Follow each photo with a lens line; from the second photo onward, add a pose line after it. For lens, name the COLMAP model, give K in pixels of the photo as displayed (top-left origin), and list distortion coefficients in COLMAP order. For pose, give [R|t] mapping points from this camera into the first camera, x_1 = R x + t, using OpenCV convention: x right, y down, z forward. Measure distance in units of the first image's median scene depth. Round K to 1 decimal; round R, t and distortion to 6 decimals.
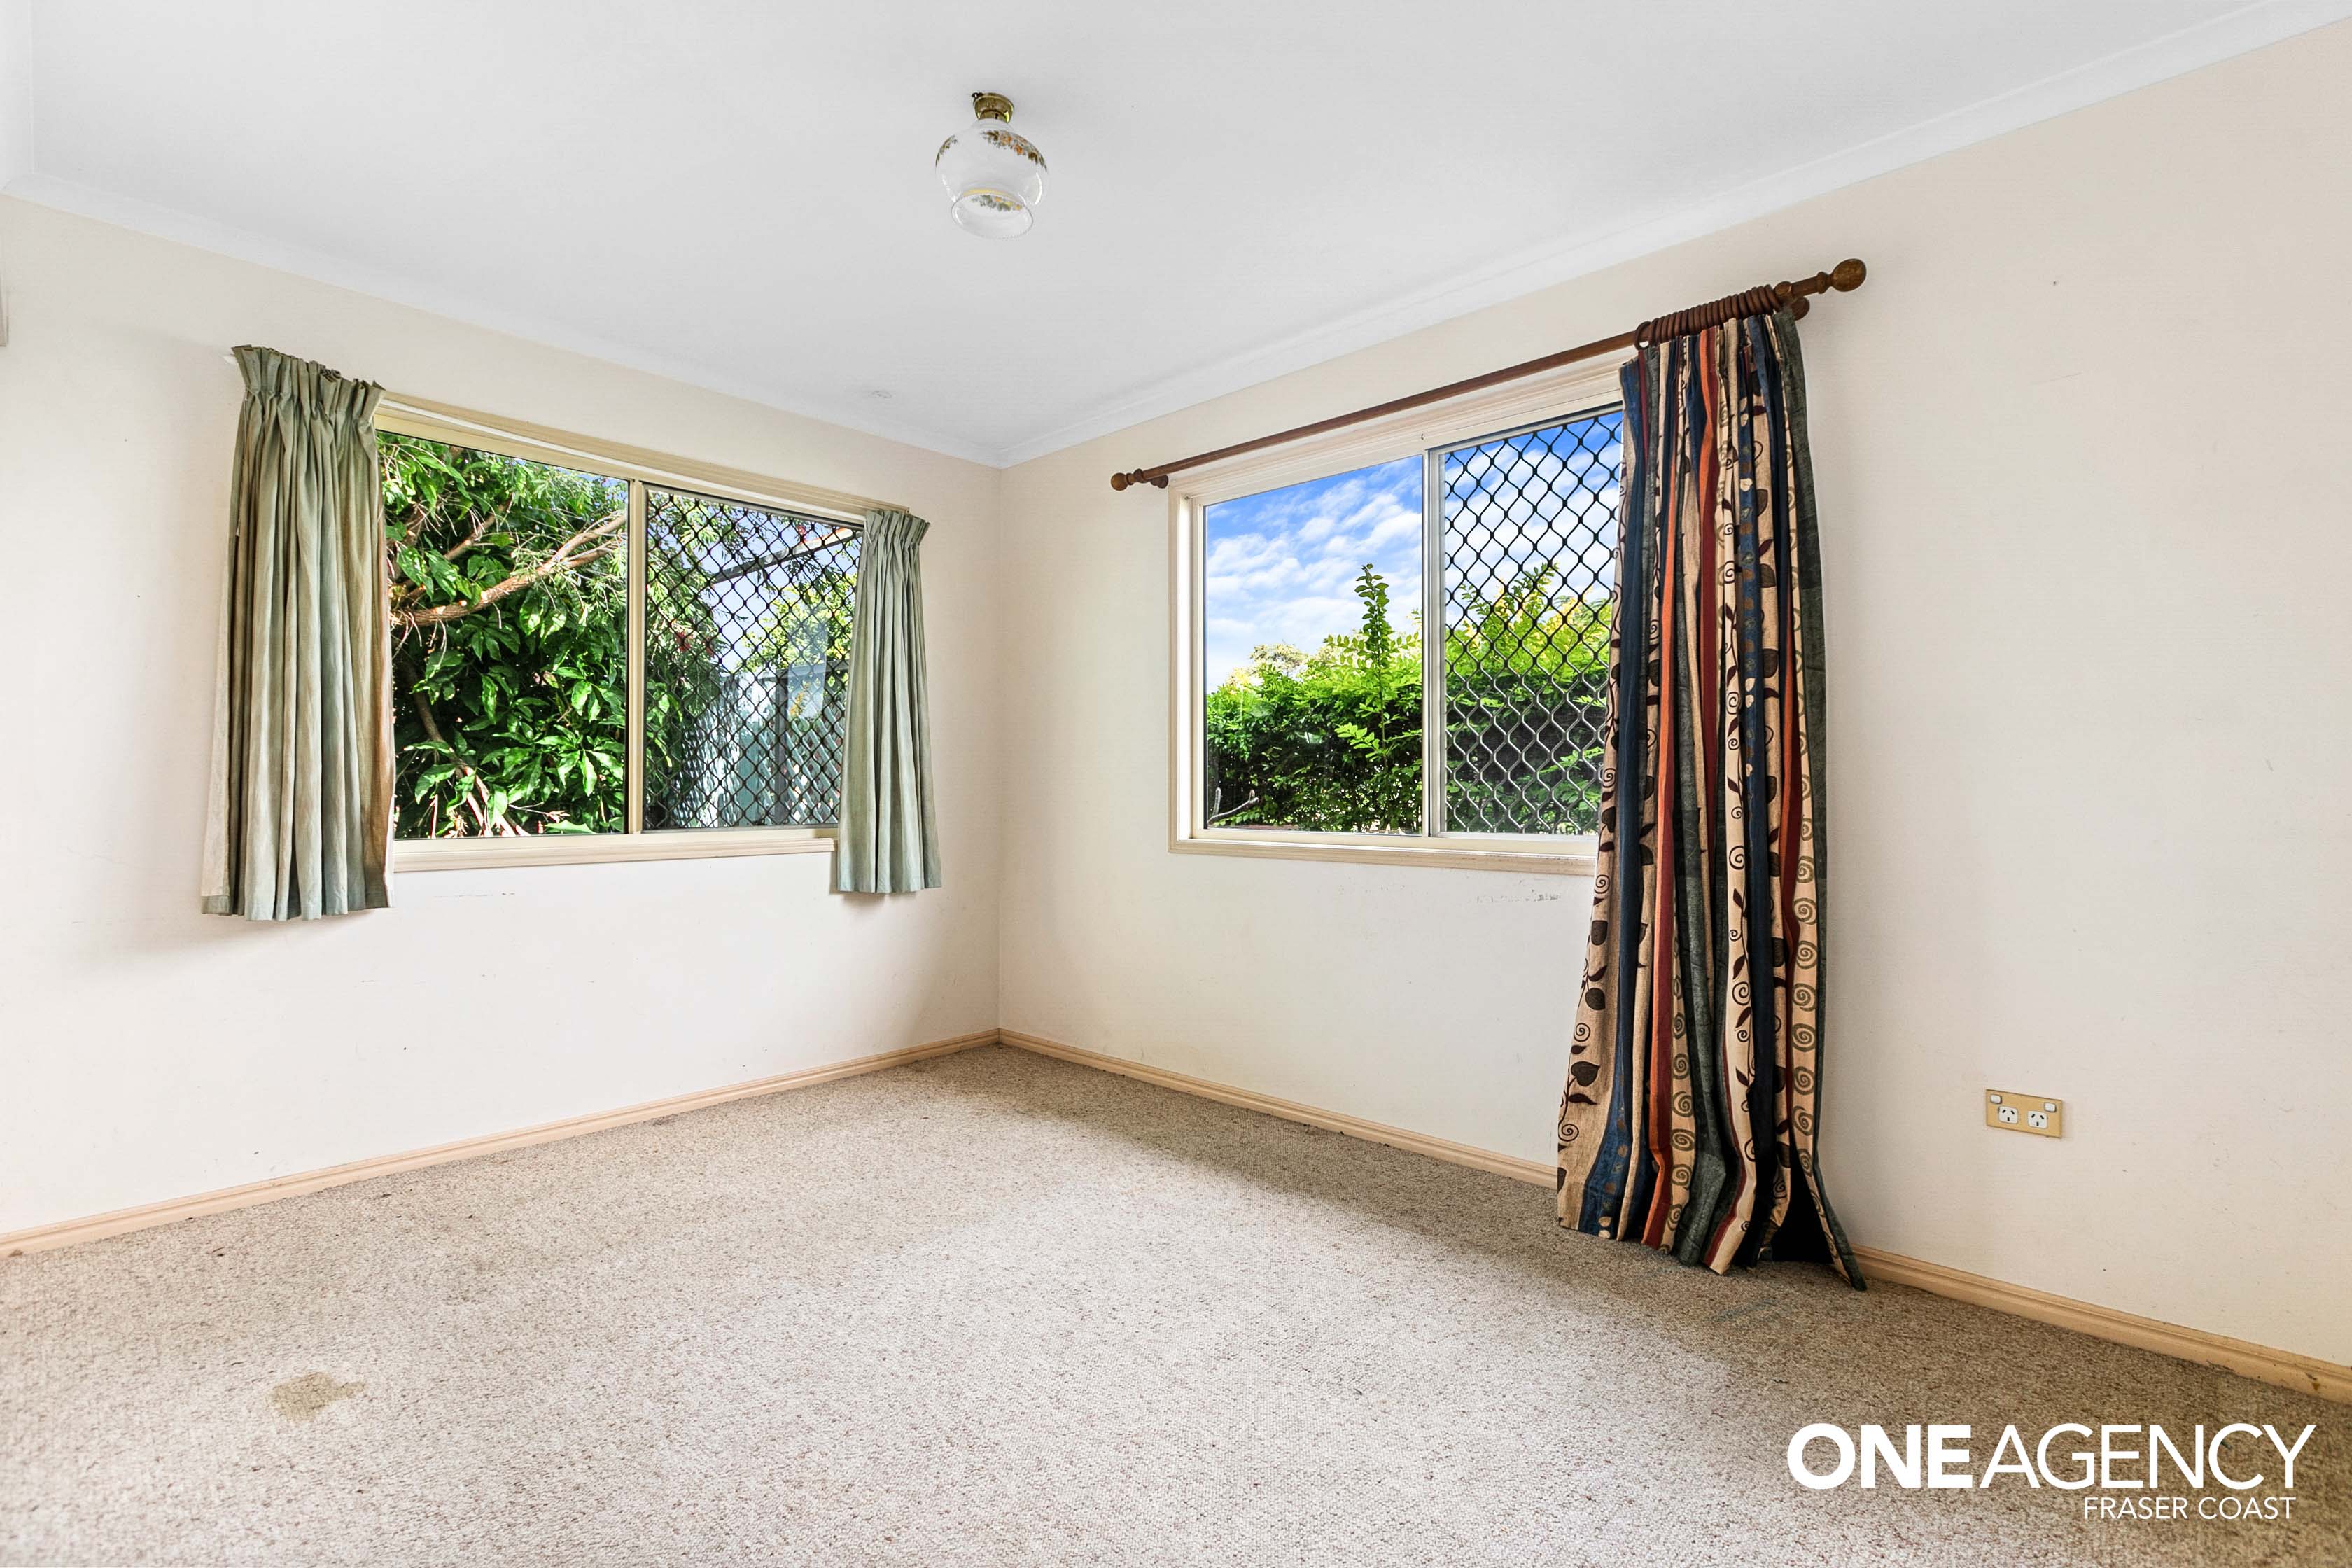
lens RADIAL K [[1078.0, 0, 1175.2], [0, 1078.0, 788.3], [0, 0, 1]] dist [-0.004179, -0.000466]
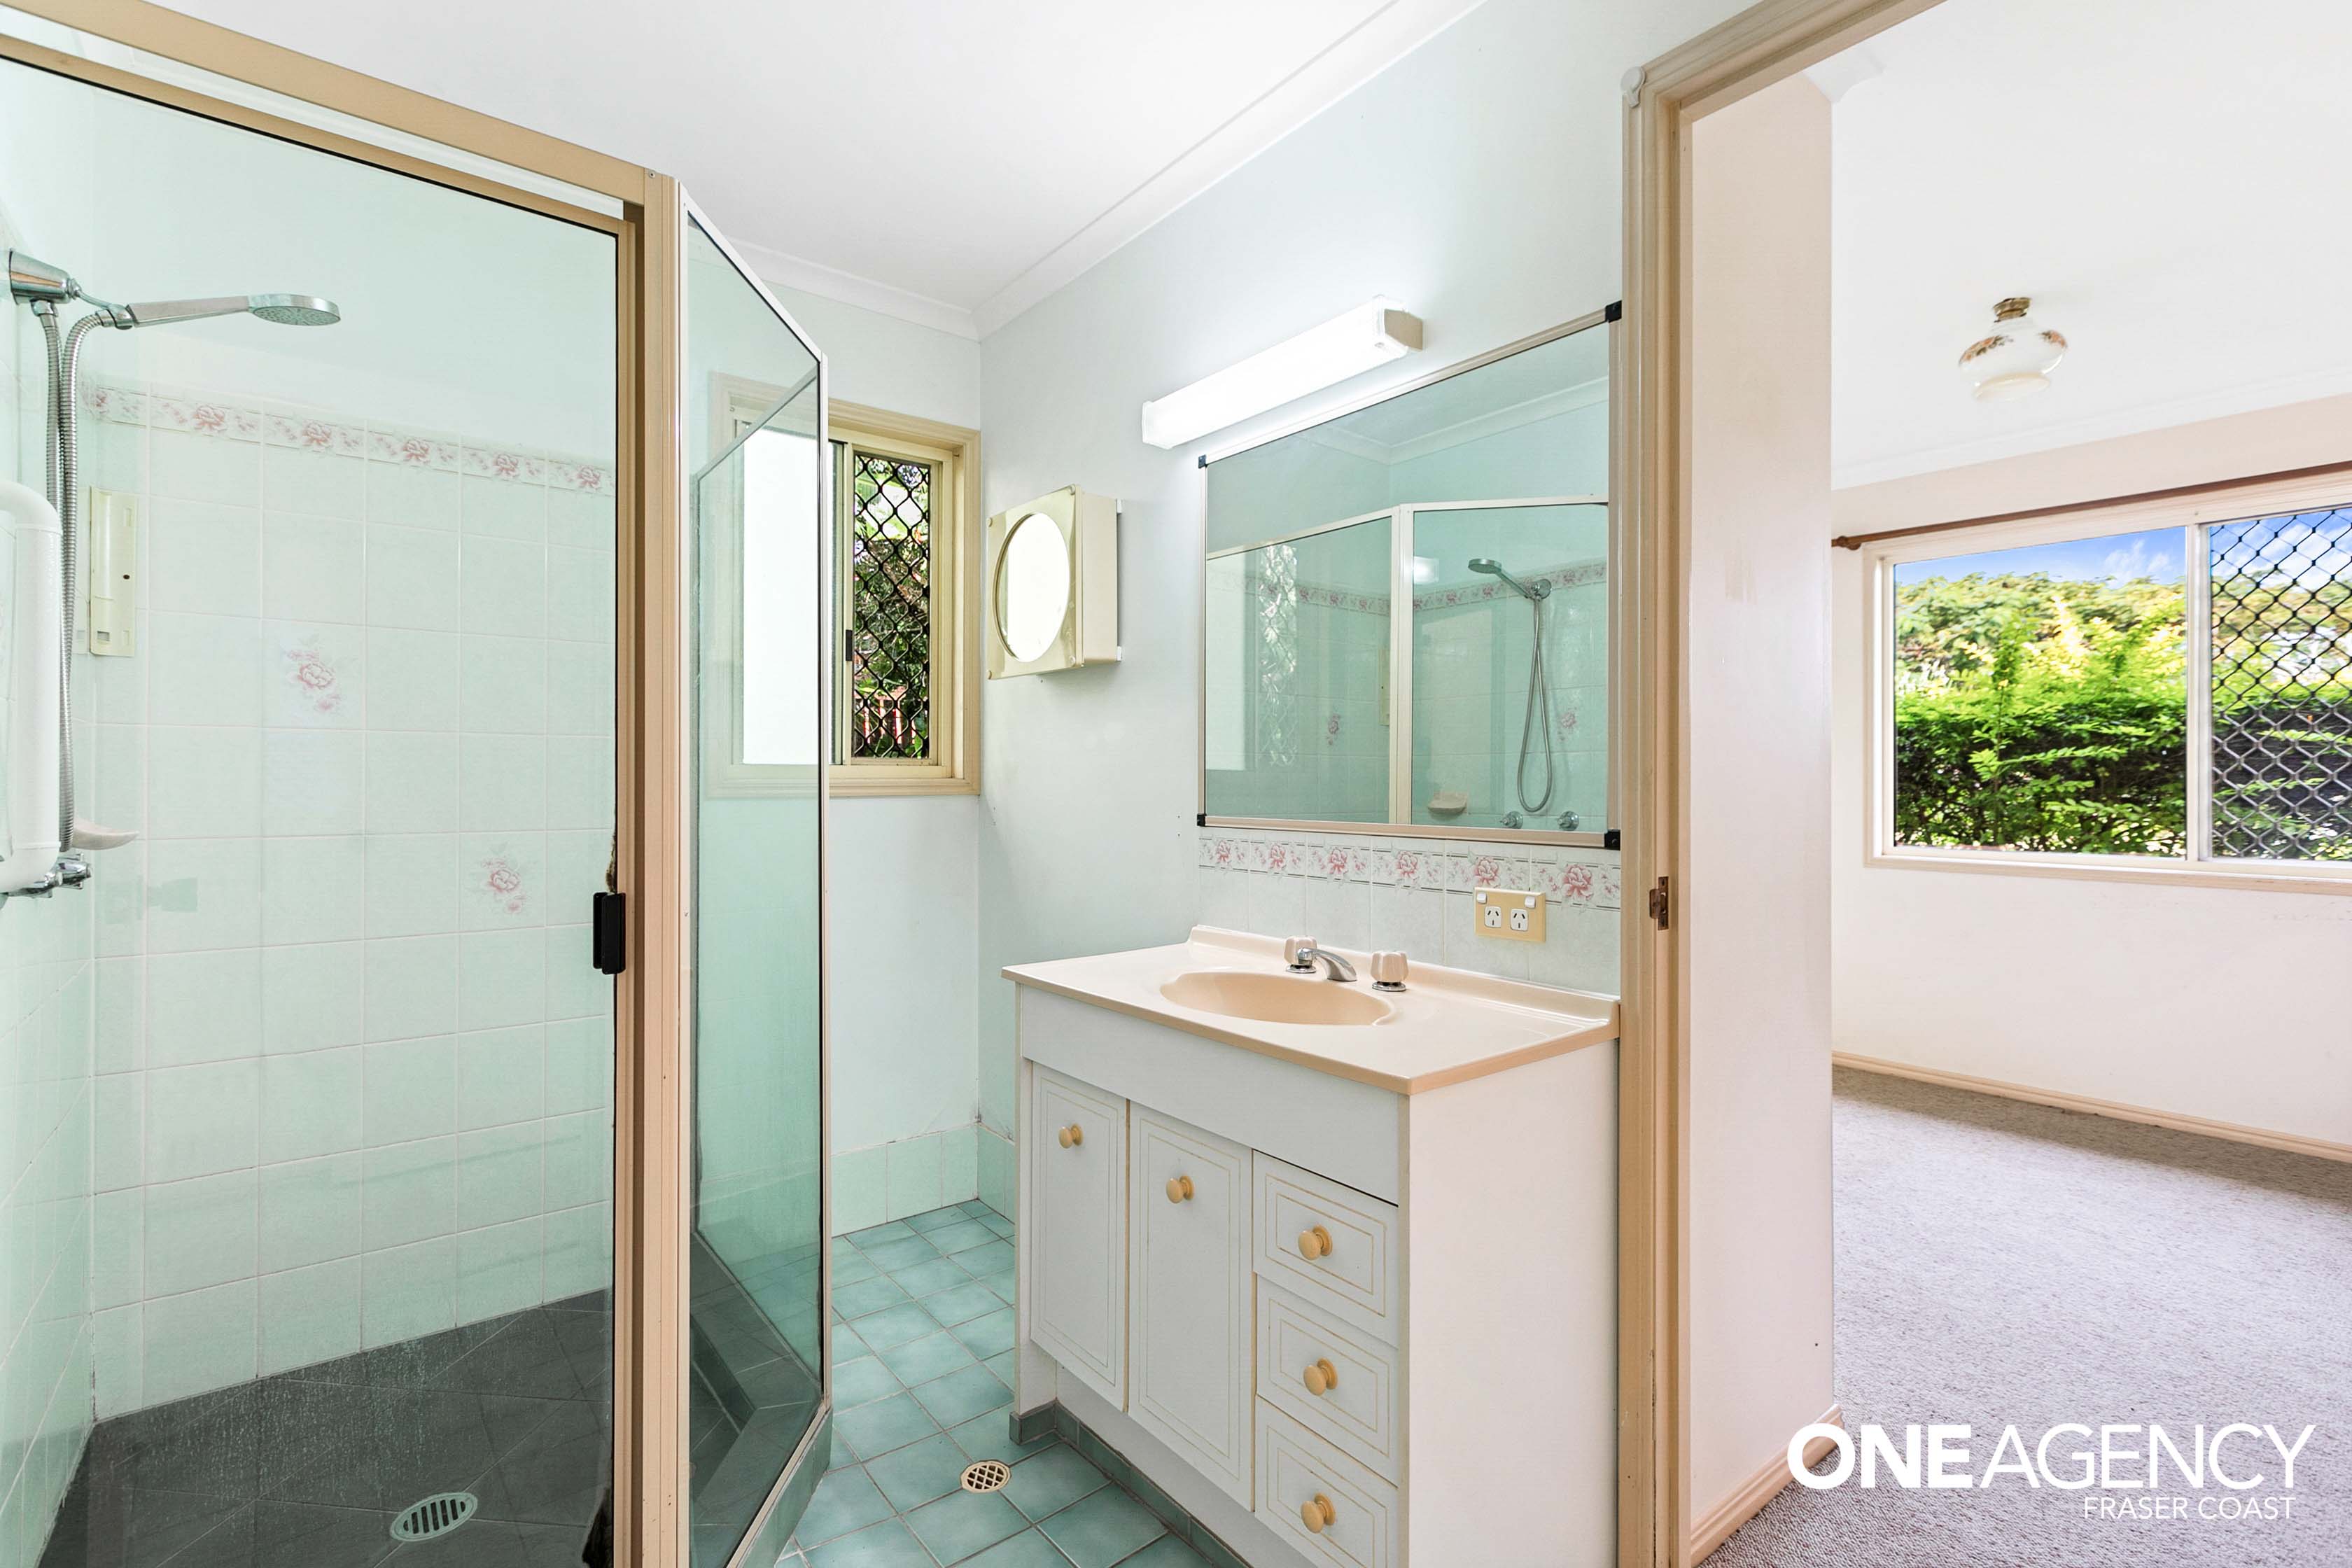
lens RADIAL K [[1078.0, 0, 1175.6], [0, 1078.0, 780.4], [0, 0, 1]] dist [-0.004179, -0.000466]
pose [[0.986154, 0.000562, -0.165833, -0.749815], [-0.000313, 0.999999, 0.001529, -0.048676], [0.165834, -0.001456, 0.986153, -0.359008]]
